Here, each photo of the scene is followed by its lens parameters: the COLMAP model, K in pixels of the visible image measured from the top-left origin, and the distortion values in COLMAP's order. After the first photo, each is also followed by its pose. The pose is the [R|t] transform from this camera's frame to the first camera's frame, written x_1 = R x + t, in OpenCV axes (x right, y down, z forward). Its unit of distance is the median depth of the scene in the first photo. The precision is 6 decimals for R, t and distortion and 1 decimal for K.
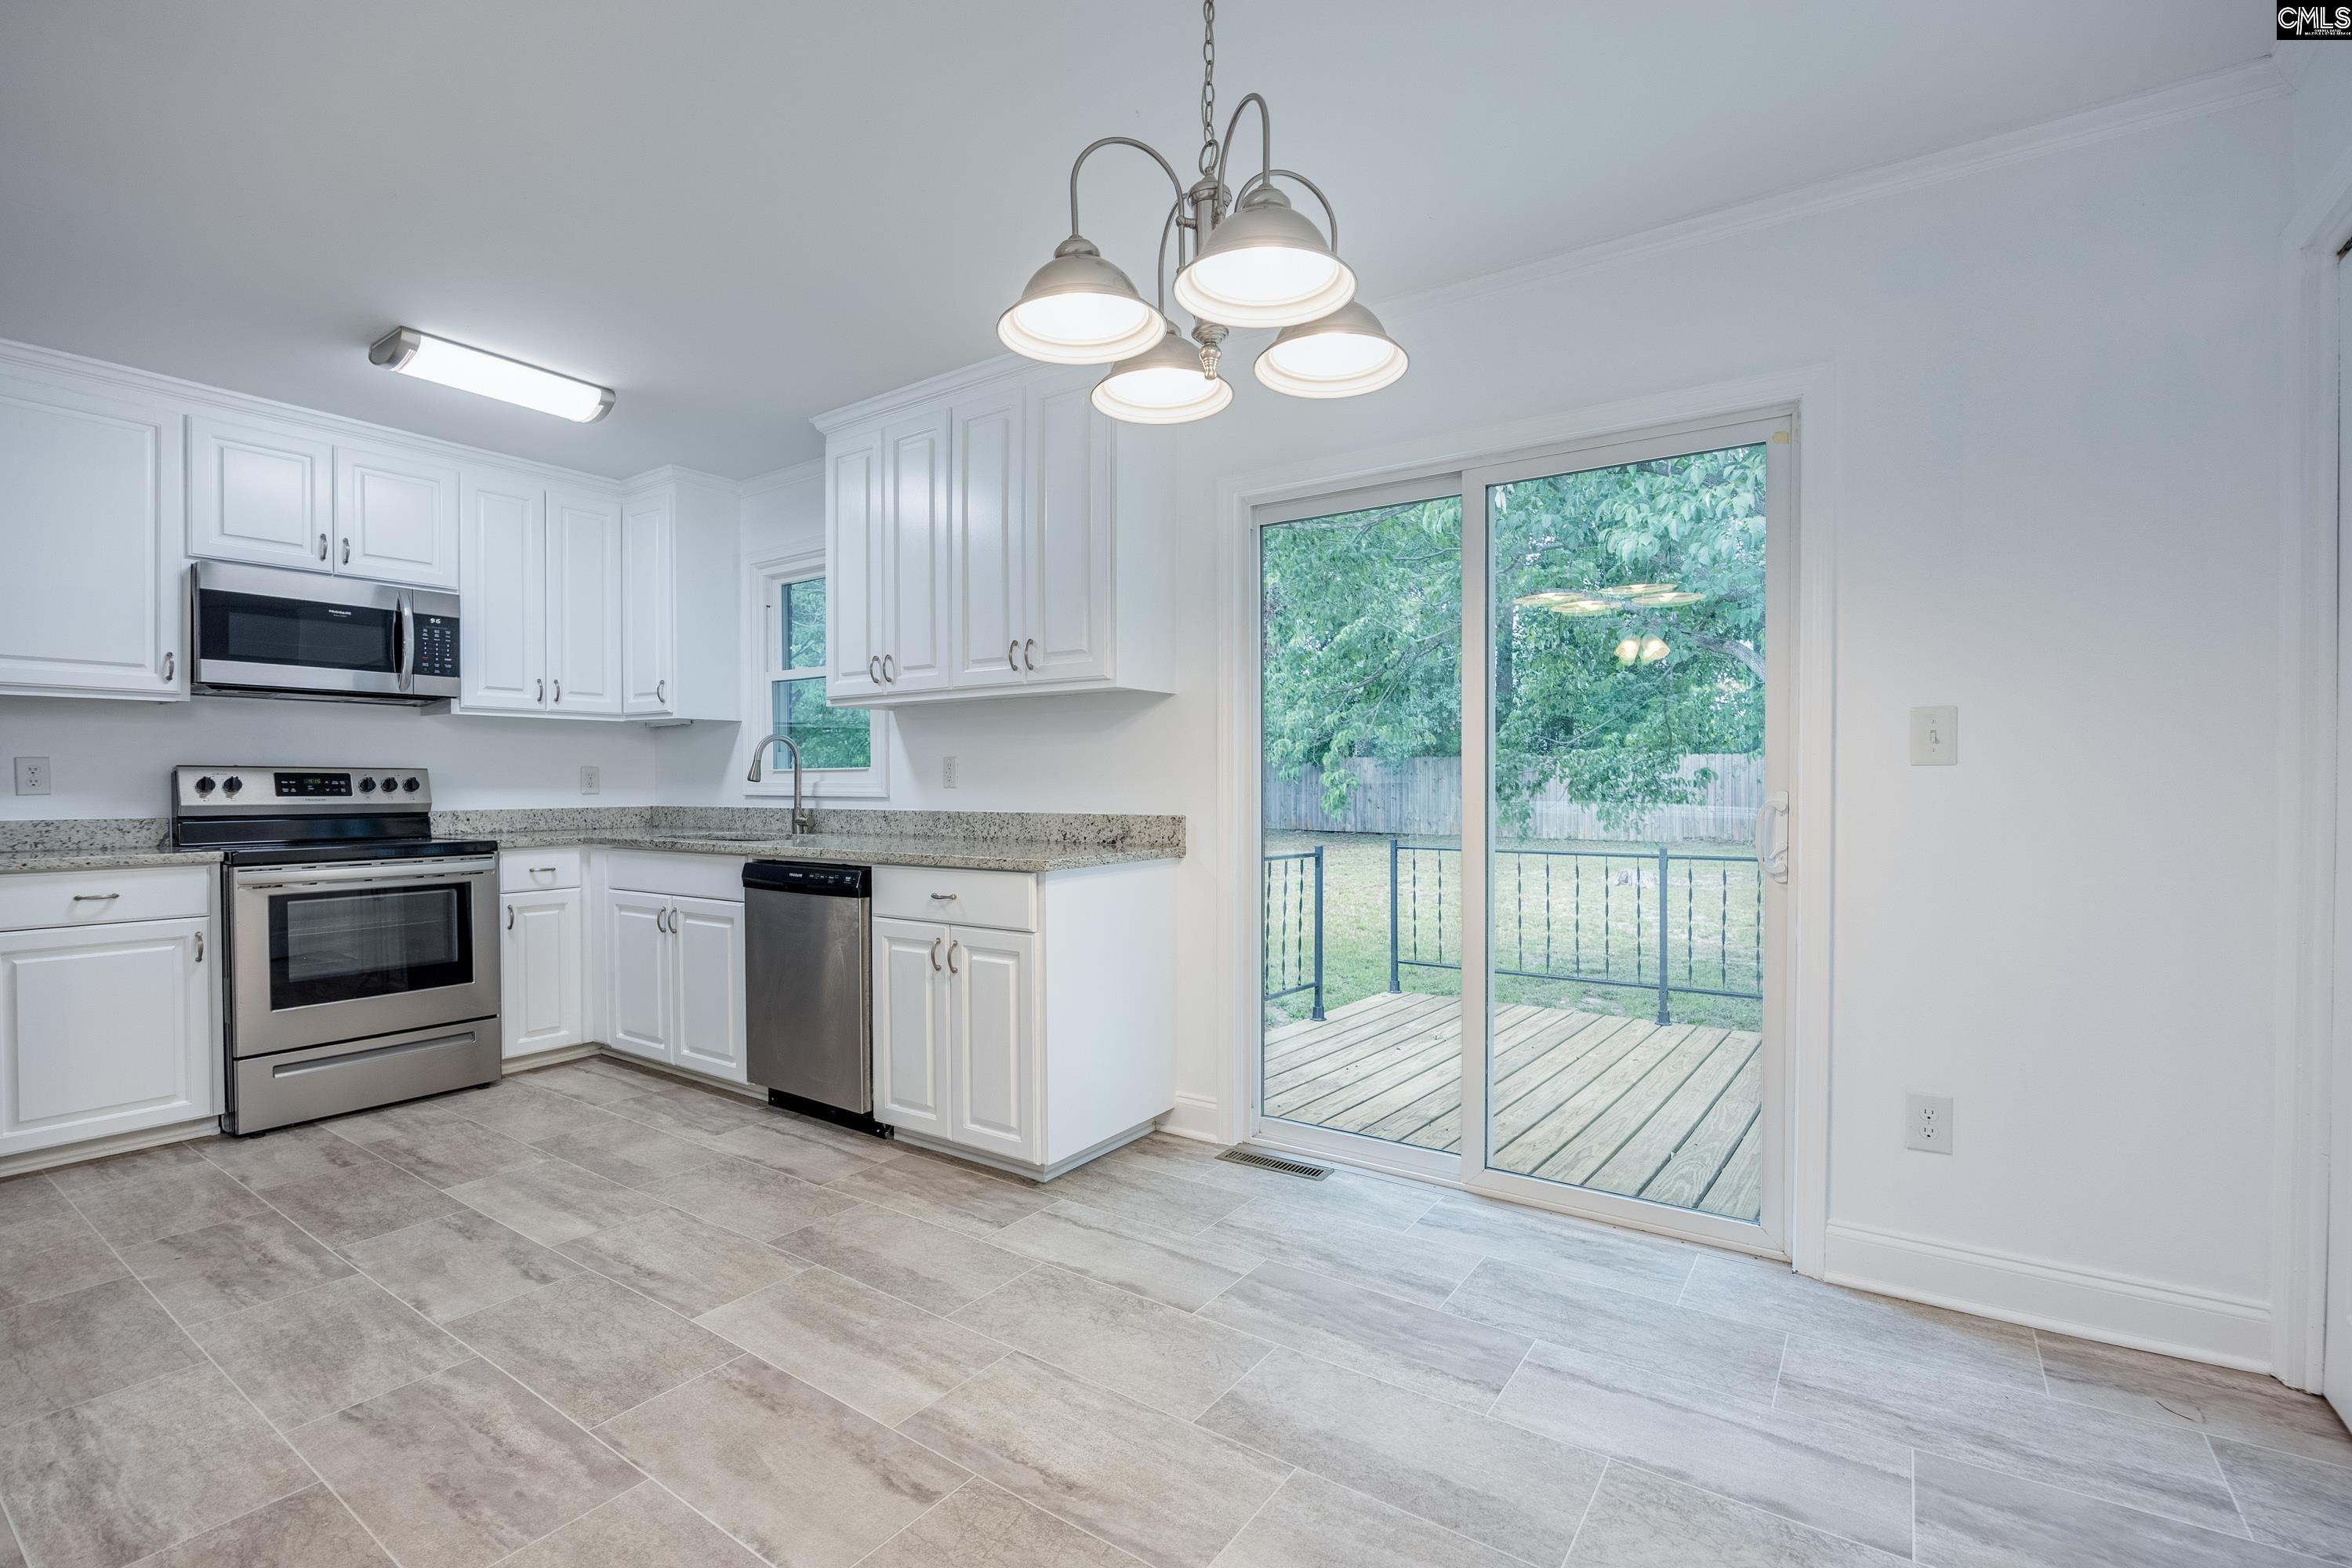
lens RADIAL K [[1076.5, 0, 1190.4], [0, 1076.5, 805.6], [0, 0, 1]] dist [-0.003311, -0.000282]
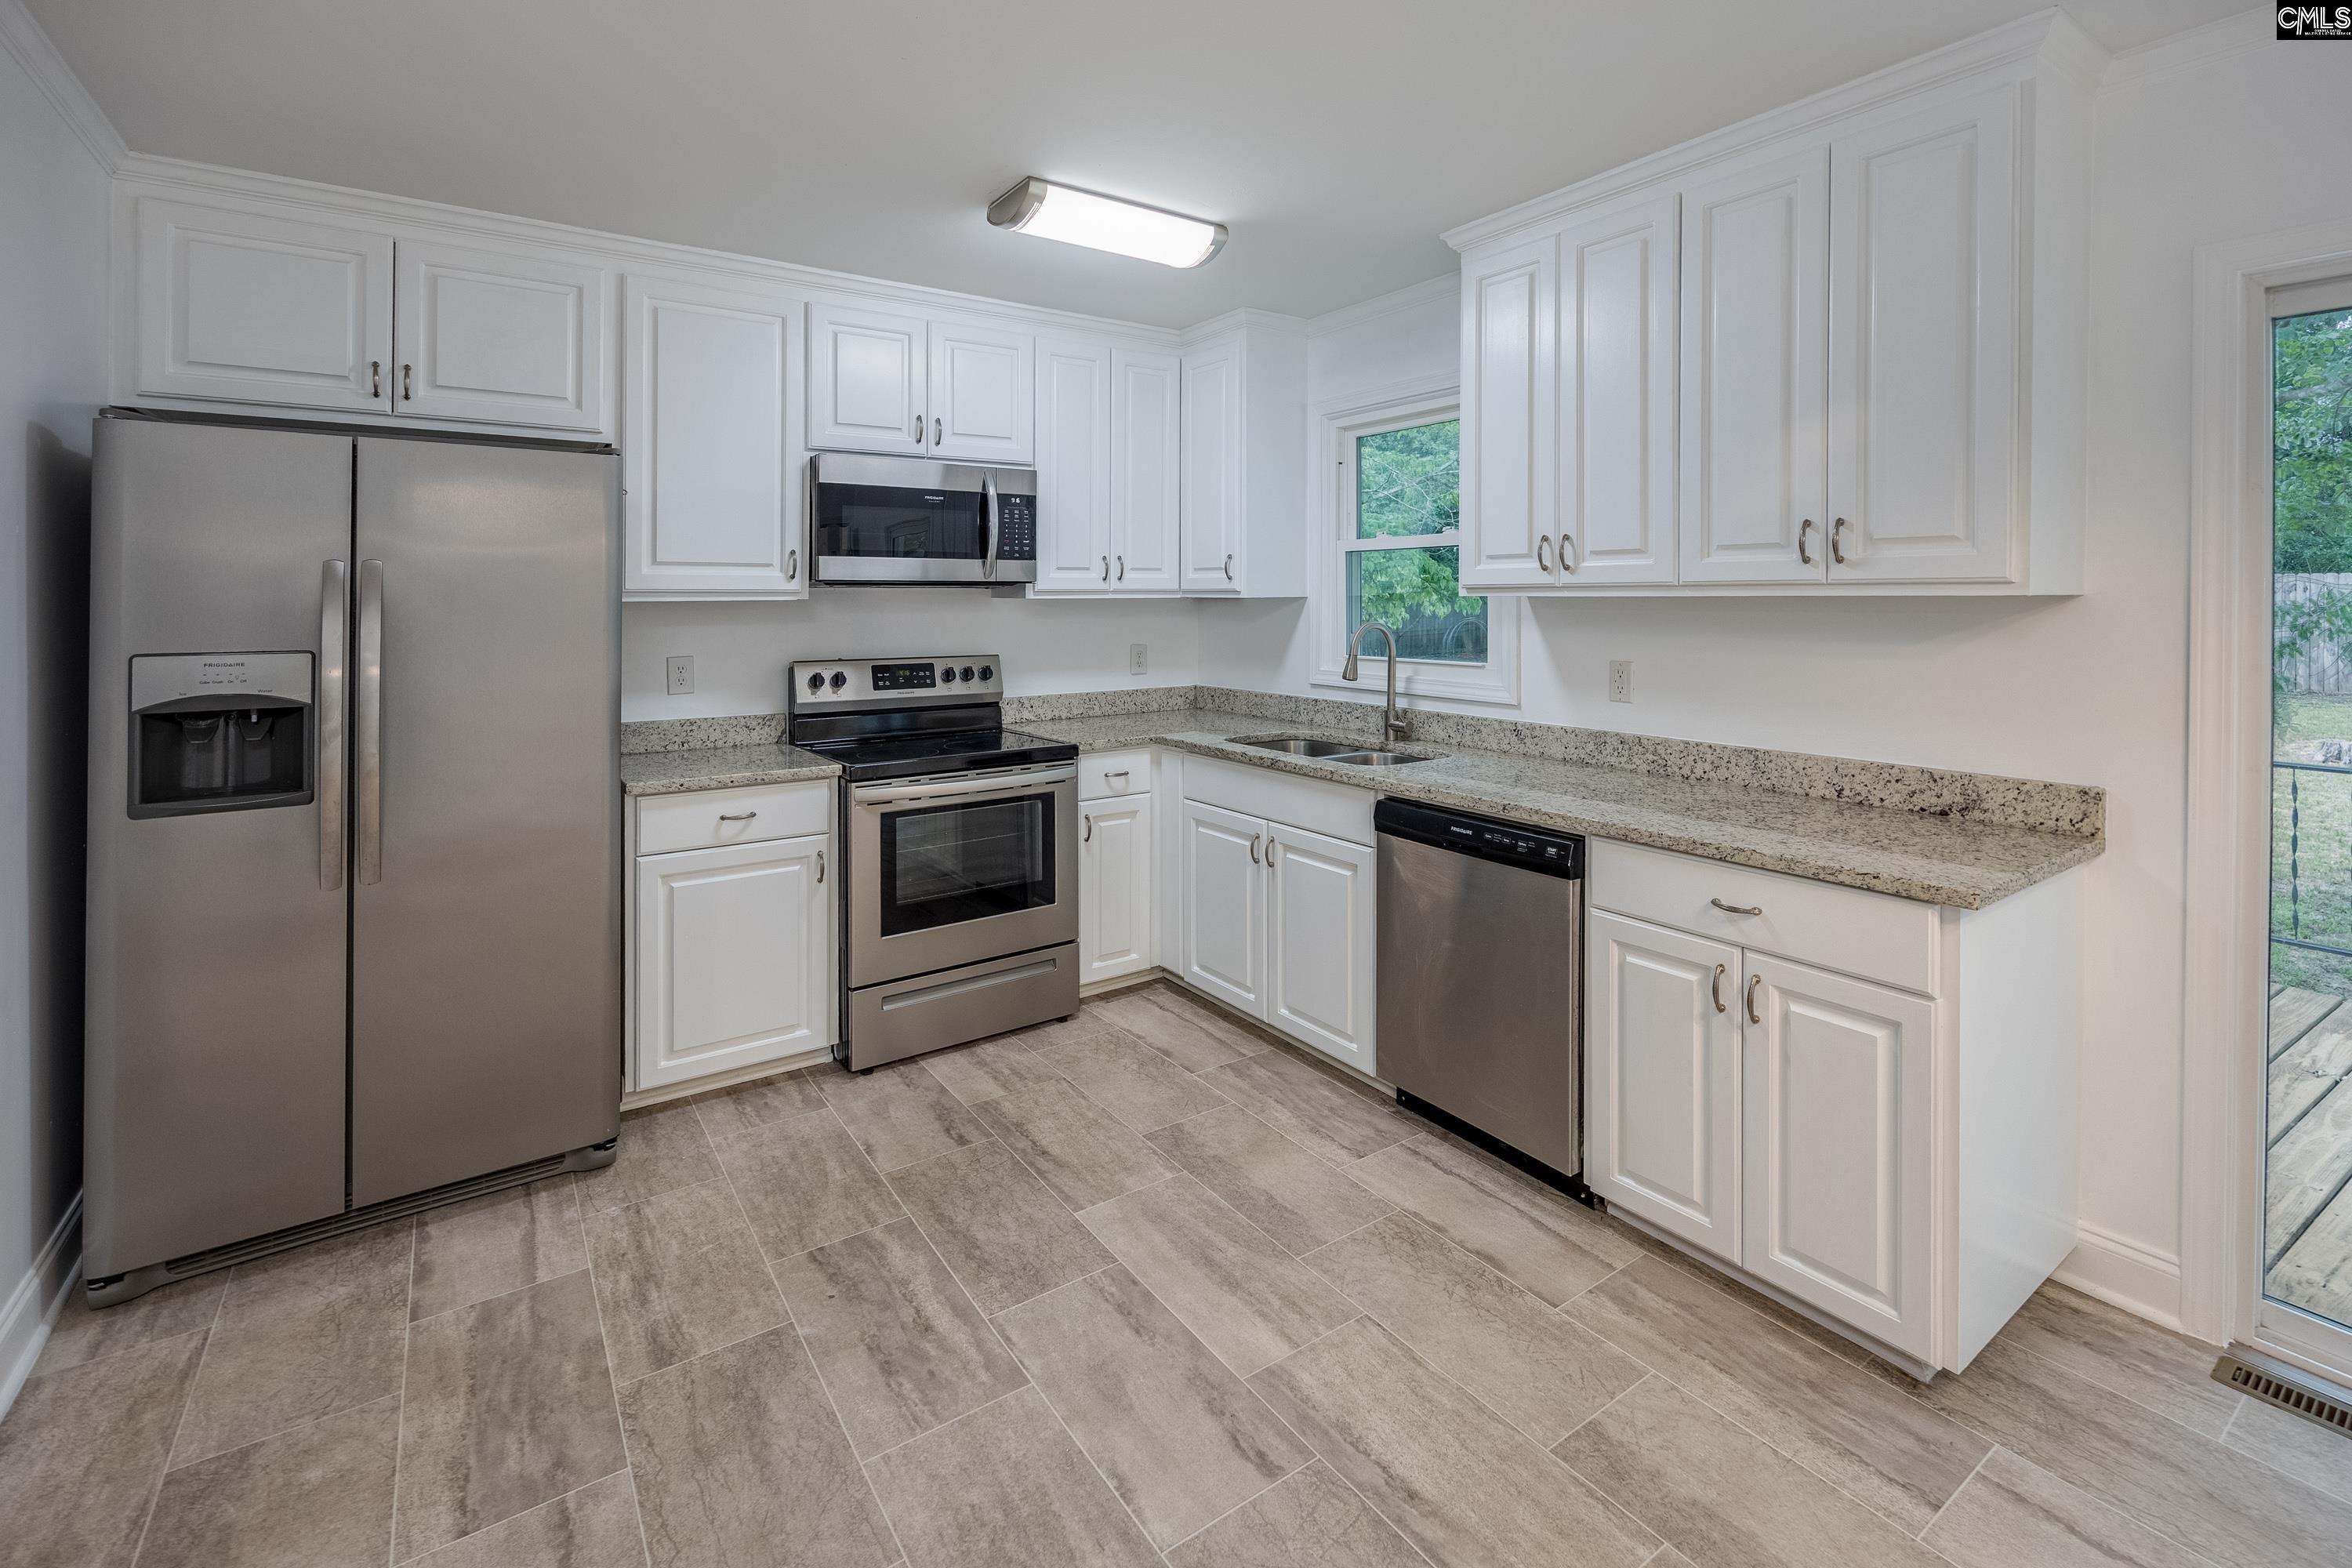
lens RADIAL K [[1091.7, 0, 1193.2], [0, 1091.7, 609.3], [0, 0, 1]] dist [0.011835, 0.000005]
pose [[0.938139, 0.003340, -0.346244, -0.267118], [-0.006302, 0.999953, -0.007430, -0.082557], [0.346203, 0.009152, 0.938115, 0.198036]]
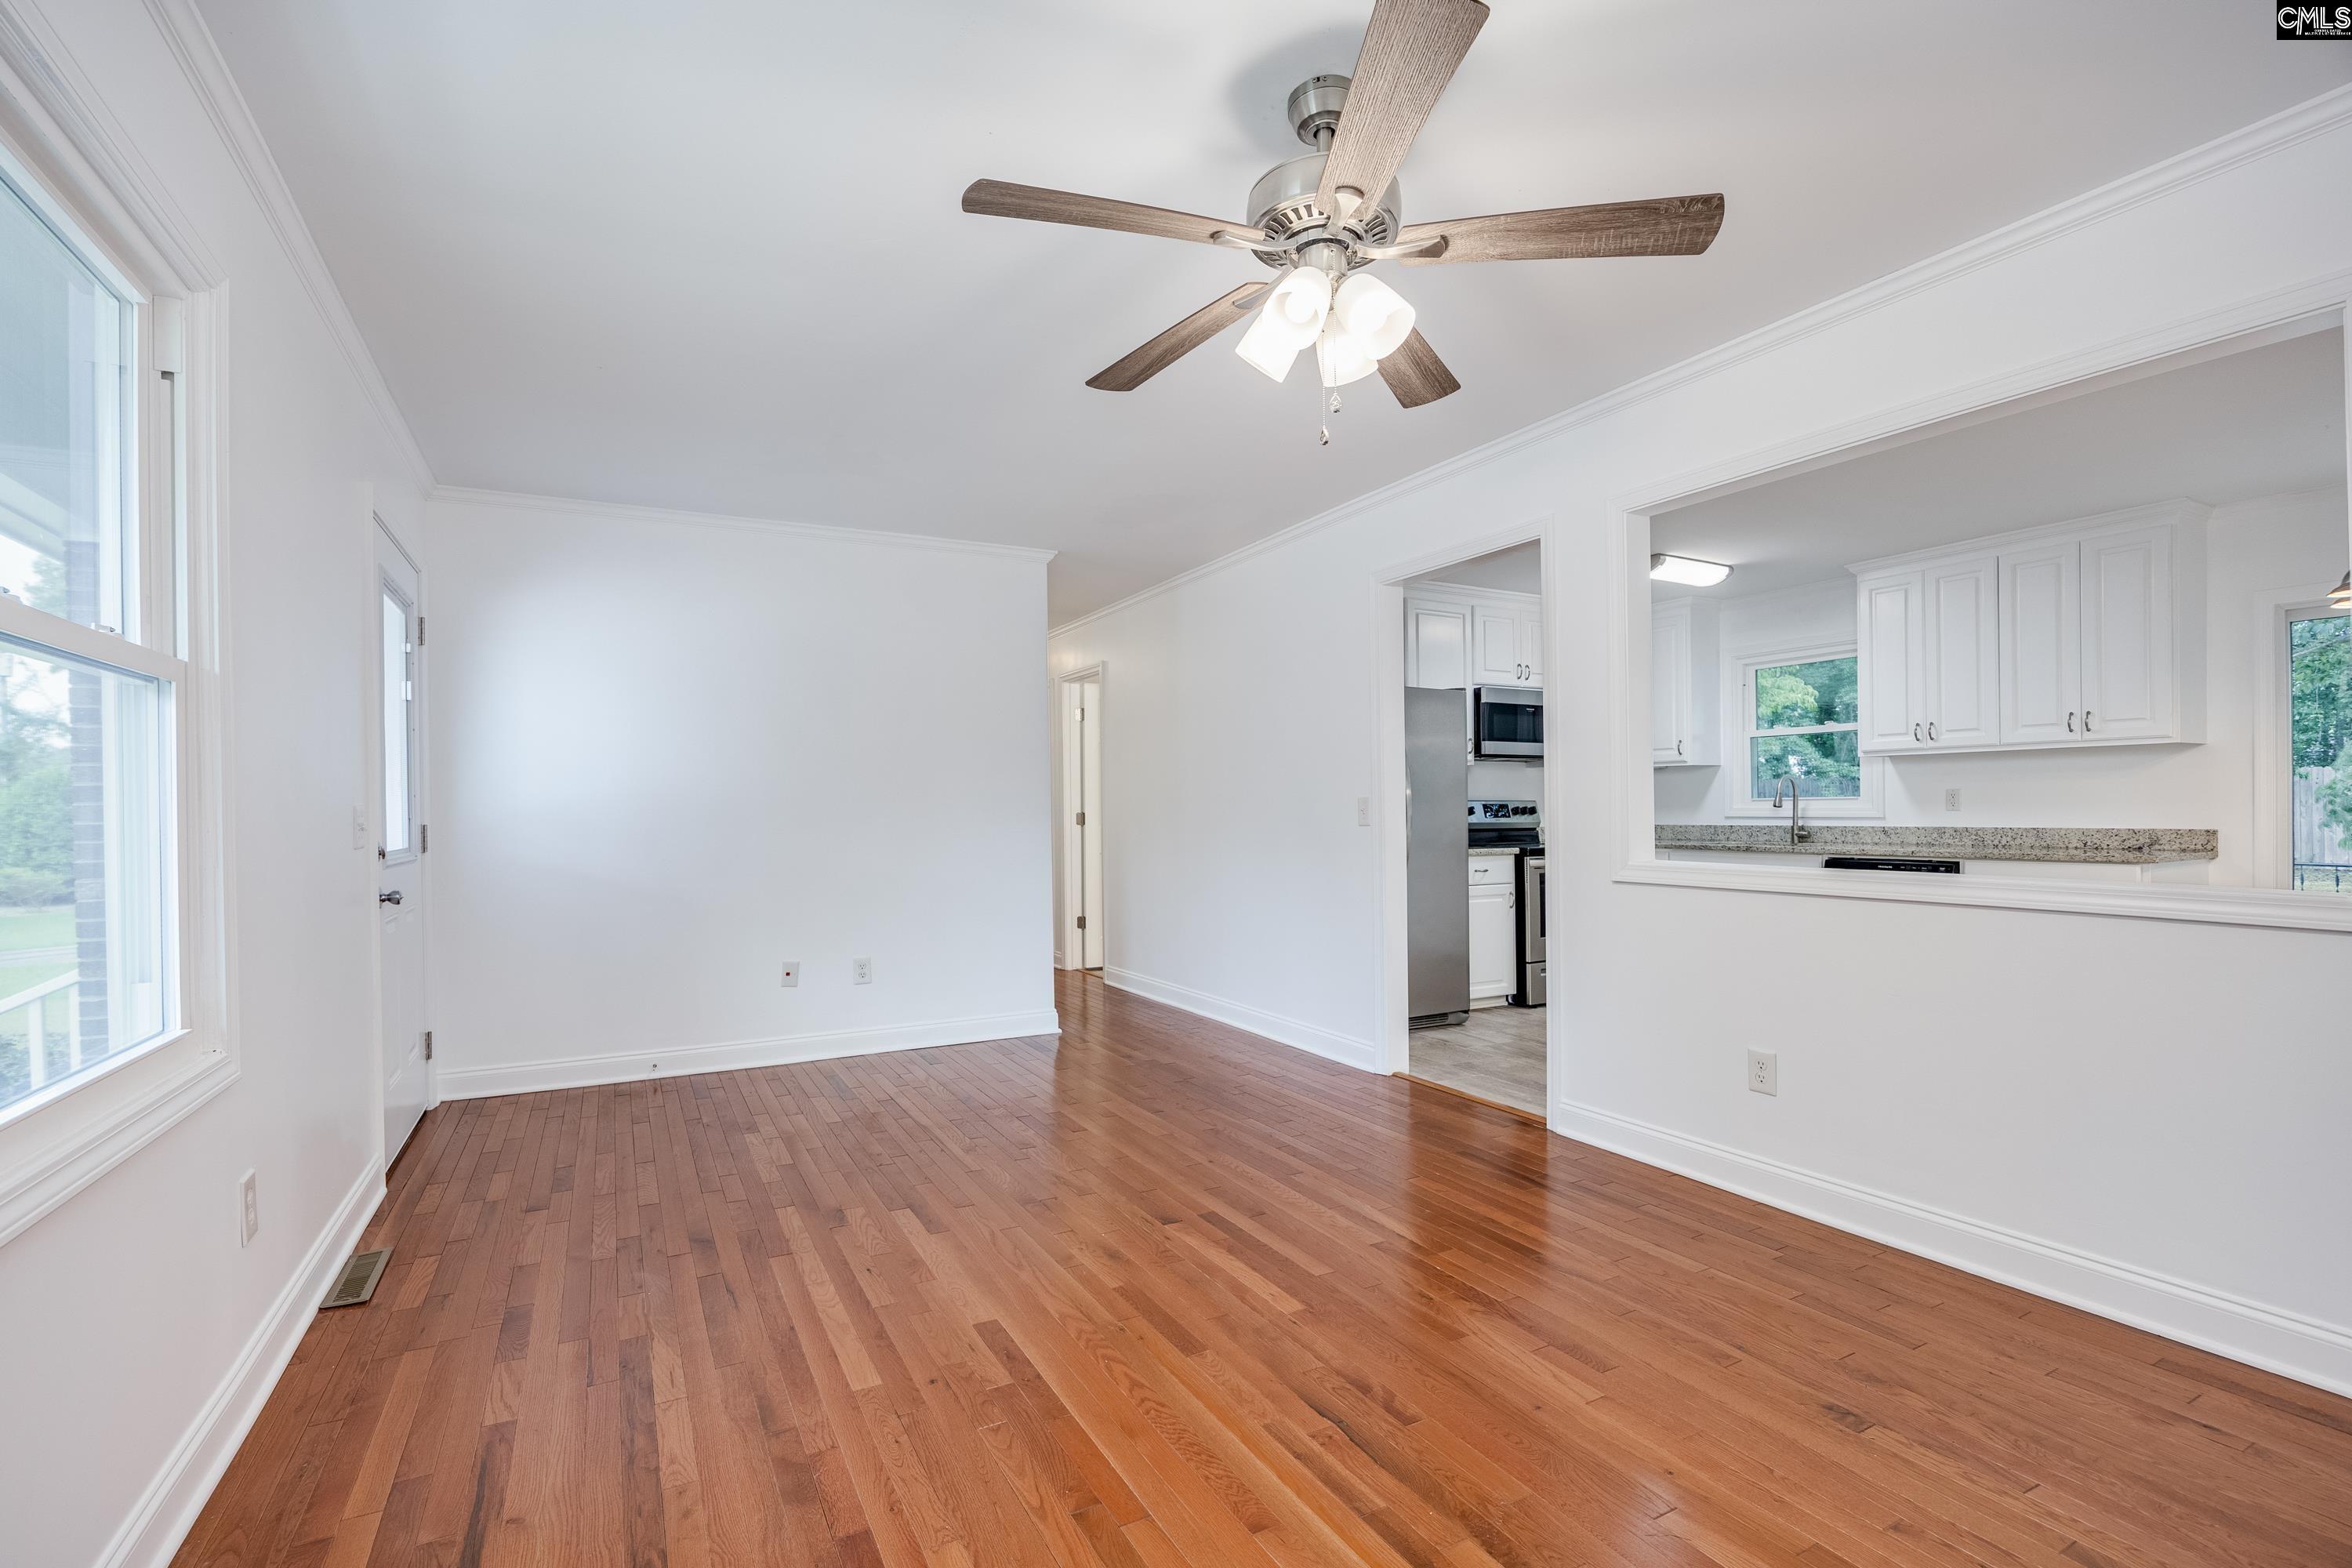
lens RADIAL K [[1076.5, 0, 1190.4], [0, 1076.5, 805.6], [0, 0, 1]] dist [-0.003311, -0.000282]
pose [[0.898012, -0.006912, -0.439917, -0.564968], [-0.003024, 0.999756, -0.021881, 0.012263], [0.439961, 0.020980, 0.897772, -0.816816]]
